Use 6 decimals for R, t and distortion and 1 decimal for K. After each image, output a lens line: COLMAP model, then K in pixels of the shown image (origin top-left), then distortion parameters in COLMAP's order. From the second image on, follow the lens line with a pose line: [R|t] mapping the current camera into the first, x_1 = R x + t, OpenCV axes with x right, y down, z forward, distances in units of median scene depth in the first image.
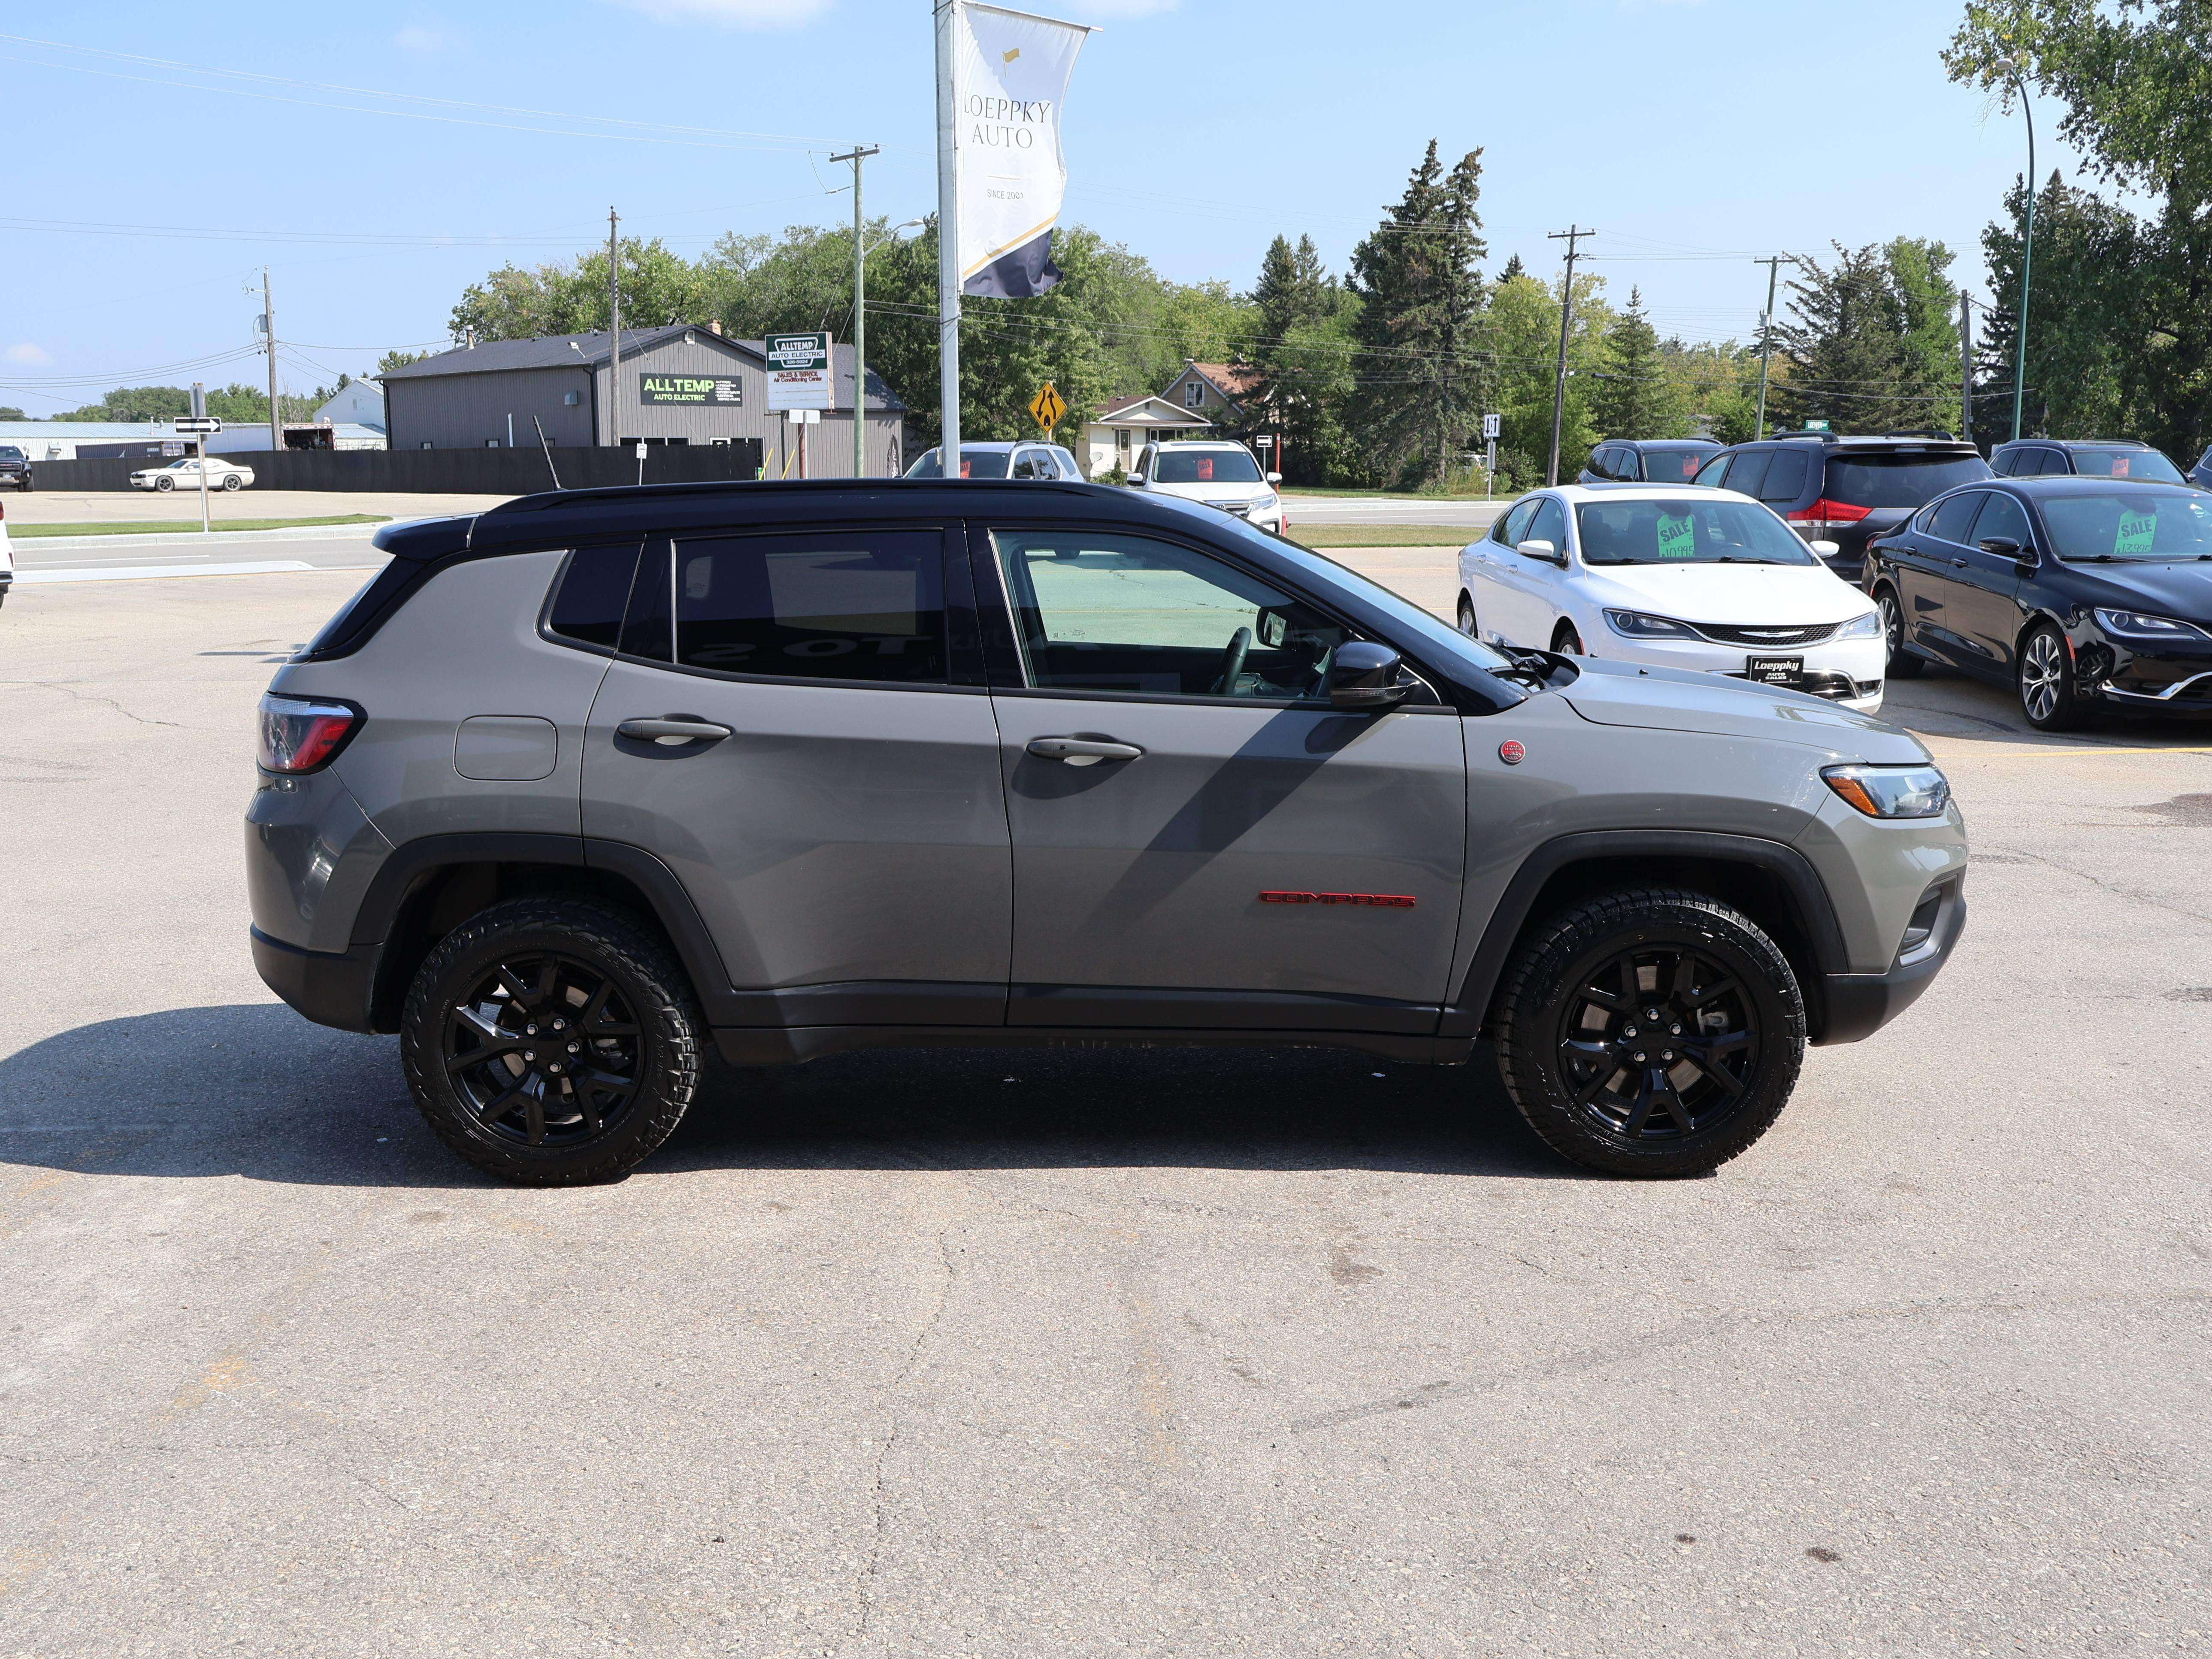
lens RADIAL K [[2150.2, 0, 1031.0], [0, 2150.2, 834.4], [0, 0, 1]] dist [-0.007936, -0.007783]
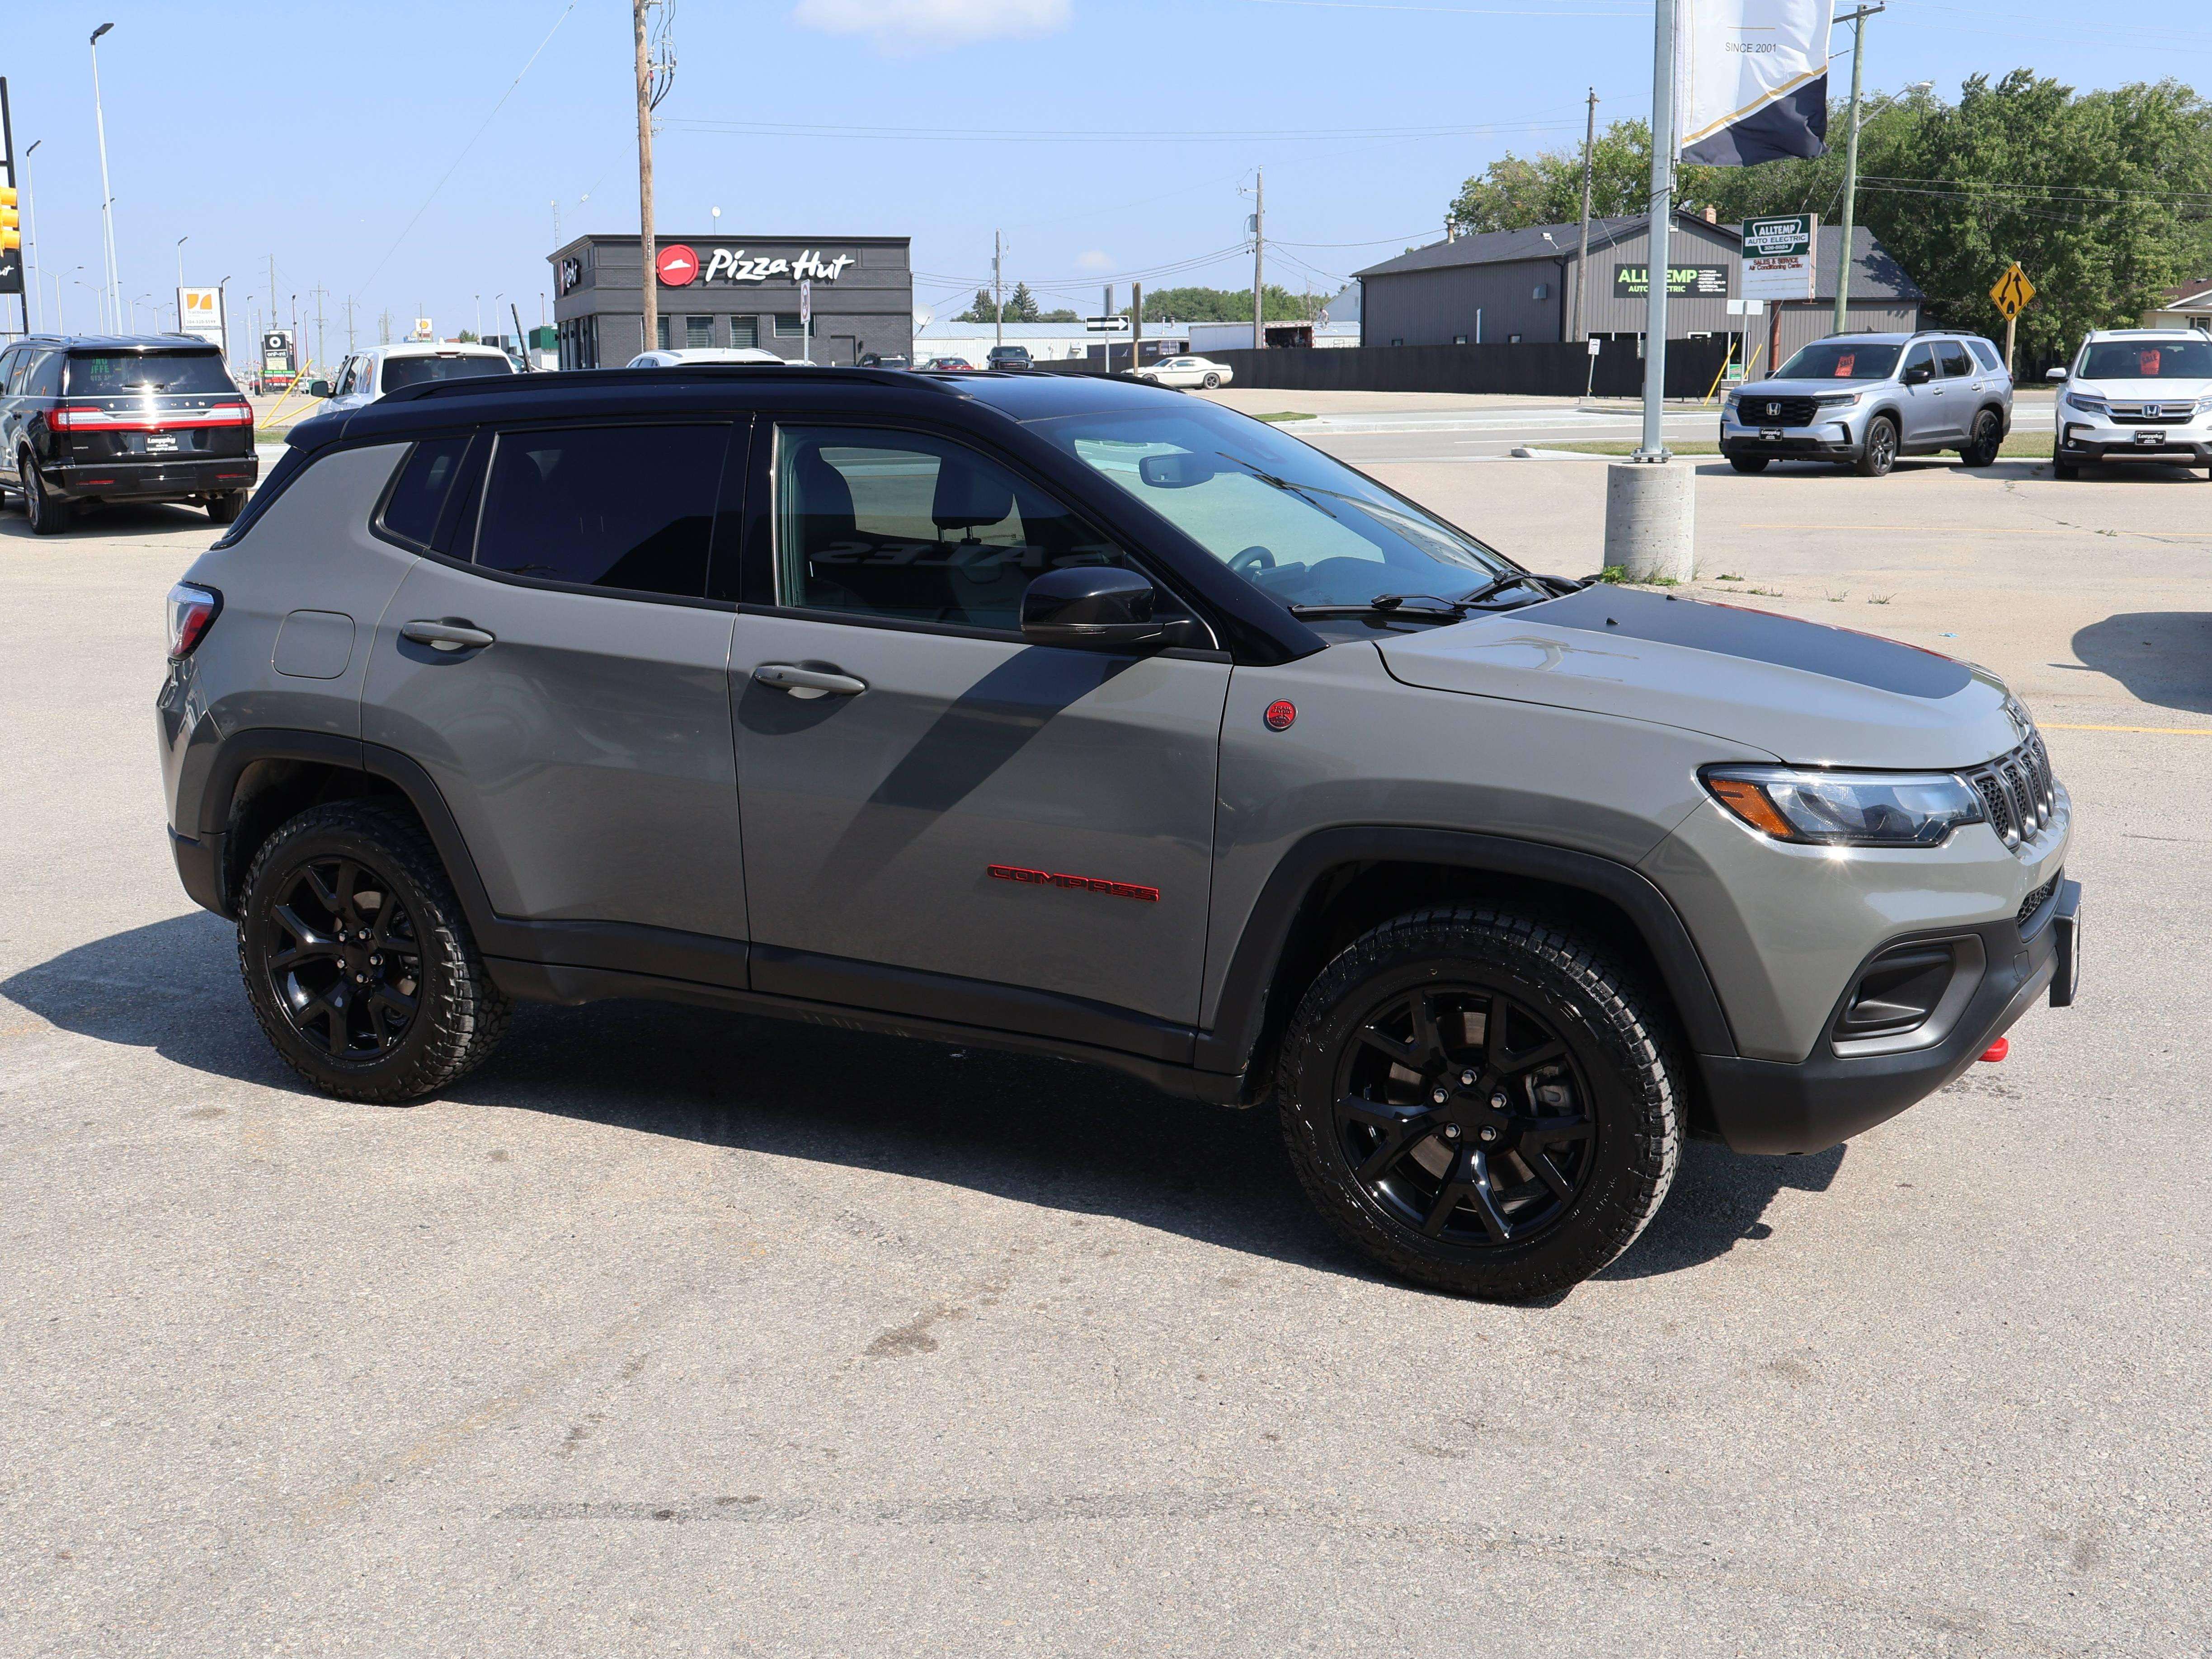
lens RADIAL K [[2244.9, 0, 1046.7], [0, 2244.9, 723.3], [0, 0, 1]] dist [-0.012688, 0.016635]
pose [[0.896182, 0.065717, -0.438792, 0.476306], [-0.070513, 0.997496, 0.005379, -0.031780], [0.438047, 0.026120, 0.898572, 0.223145]]
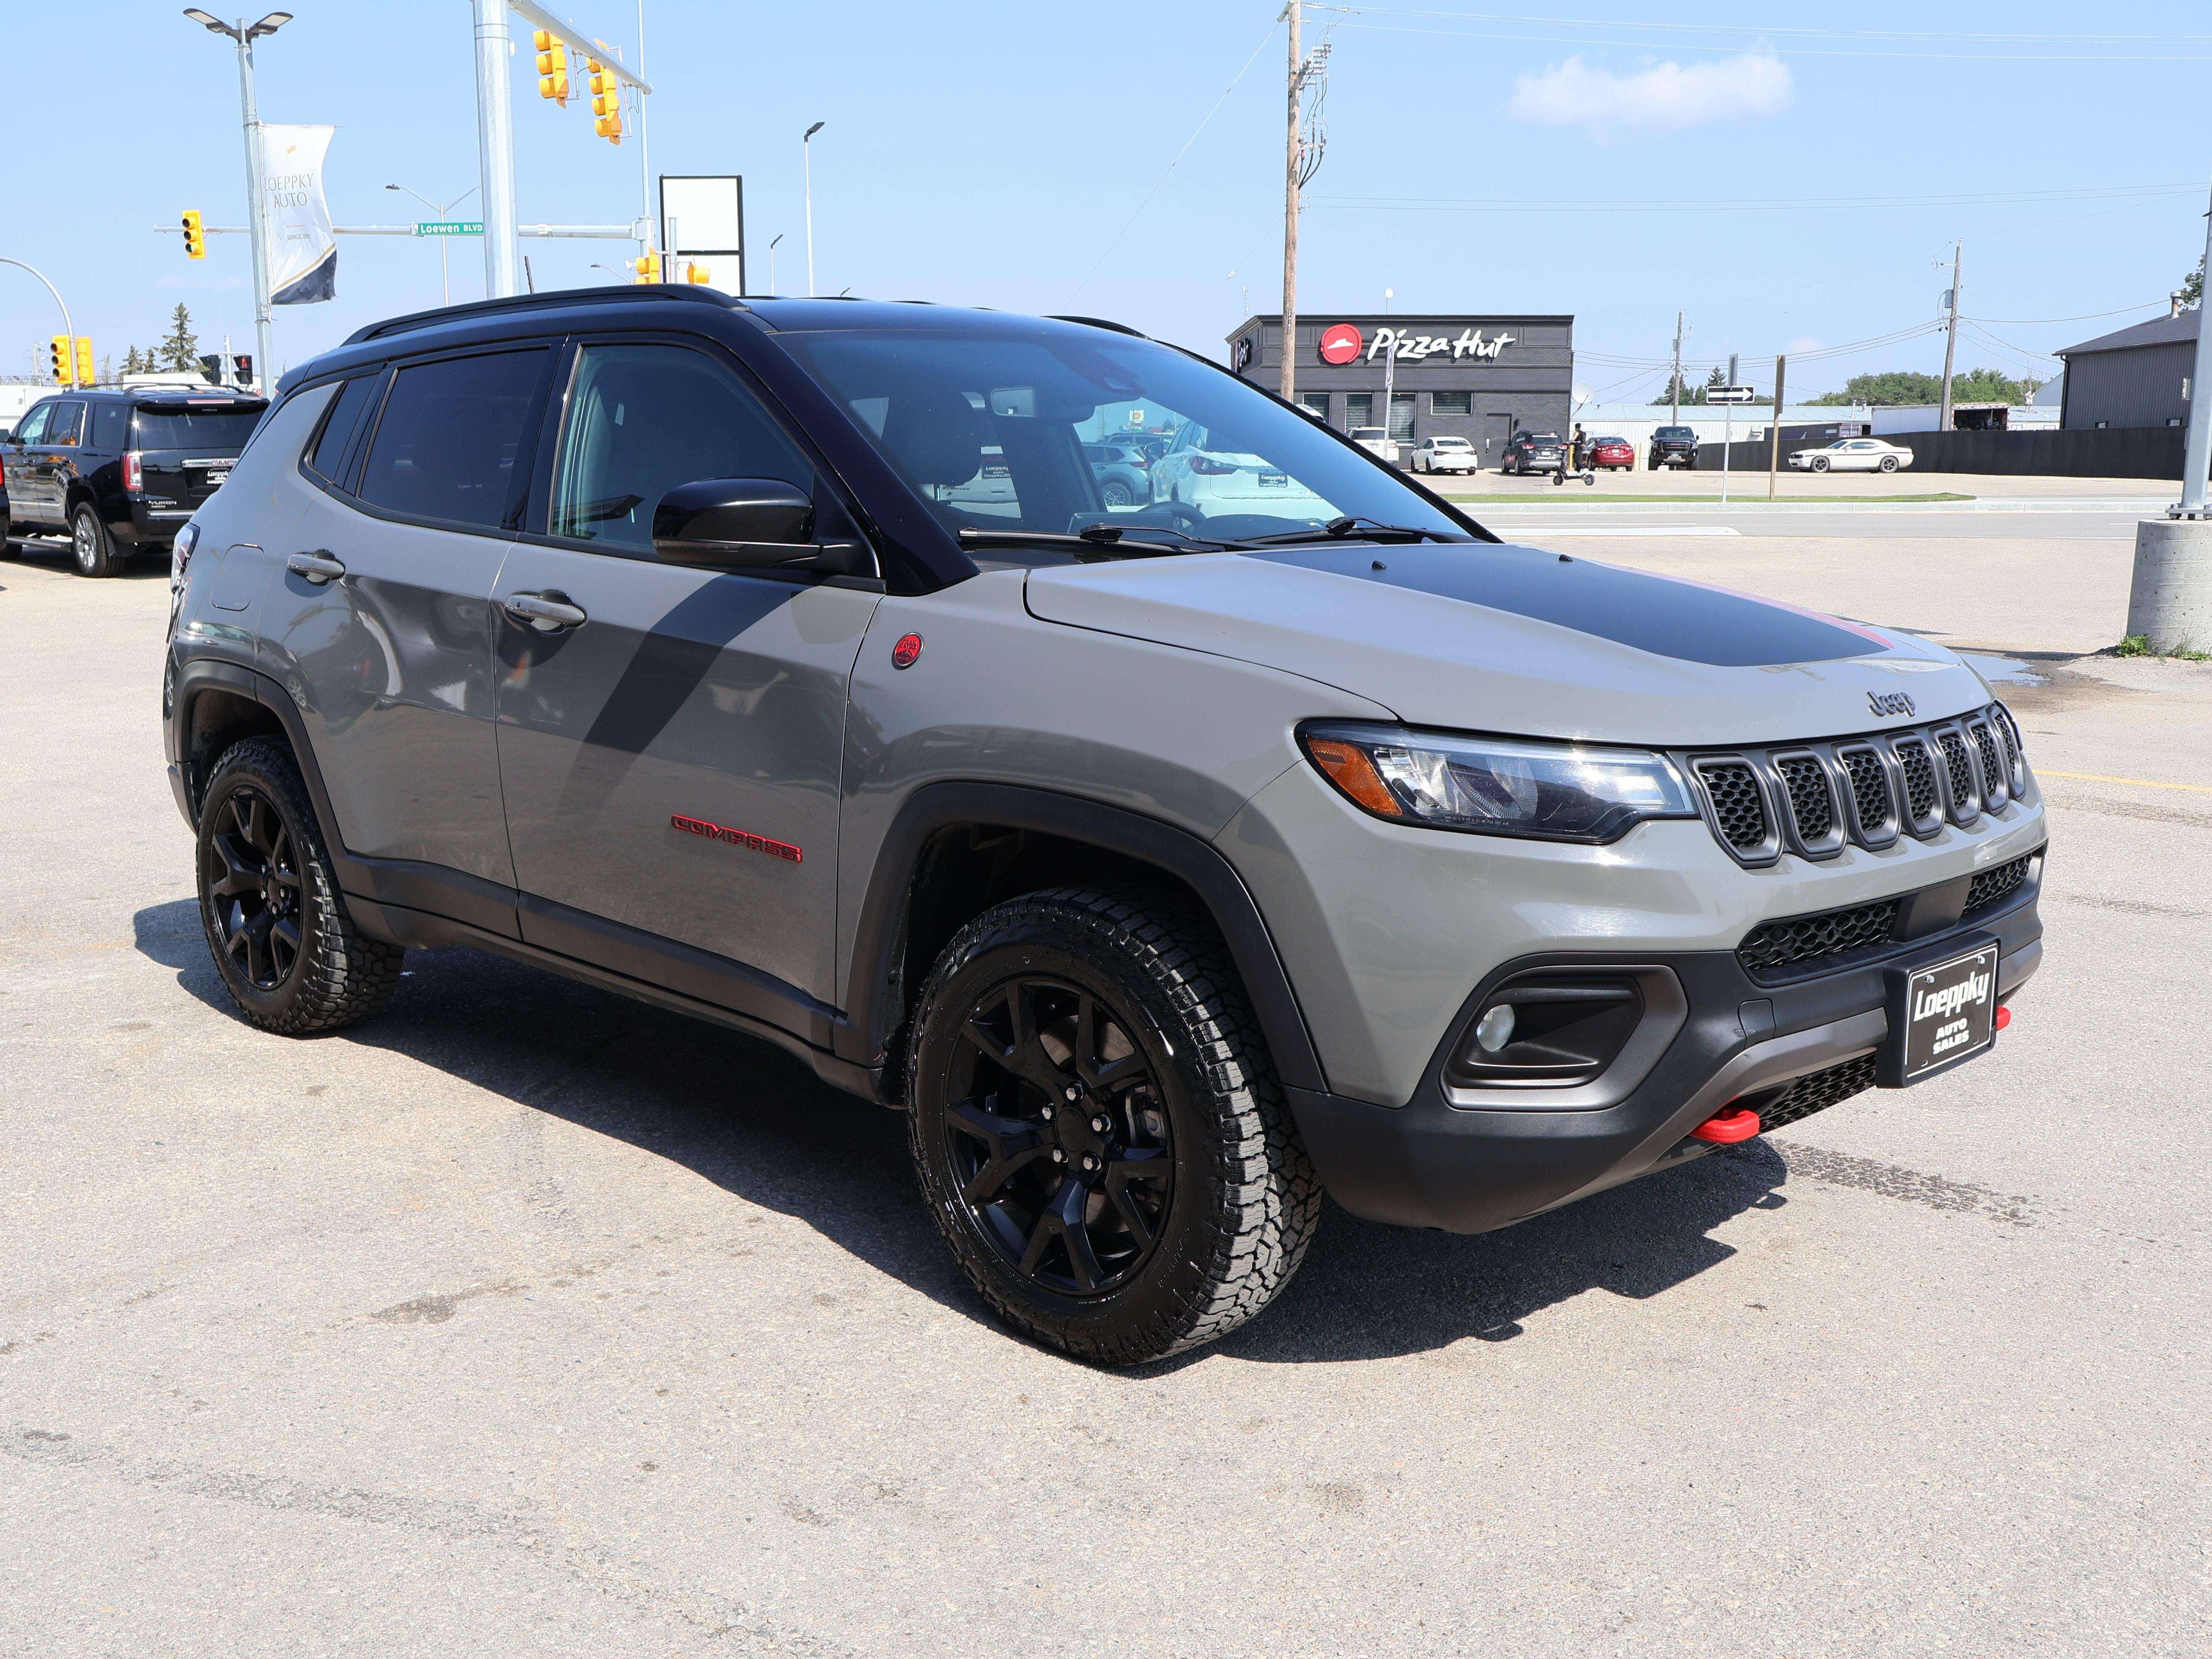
lens RADIAL K [[2149.9, 0, 1031.0], [0, 2149.9, 834.4], [0, 0, 1]] dist [-0.007936, -0.007783]
pose [[0.708961, 0.128652, -0.693414, 0.680057], [-0.126024, 0.990506, 0.054922, -0.022021], [0.693896, 0.048450, 0.718443, 0.522256]]
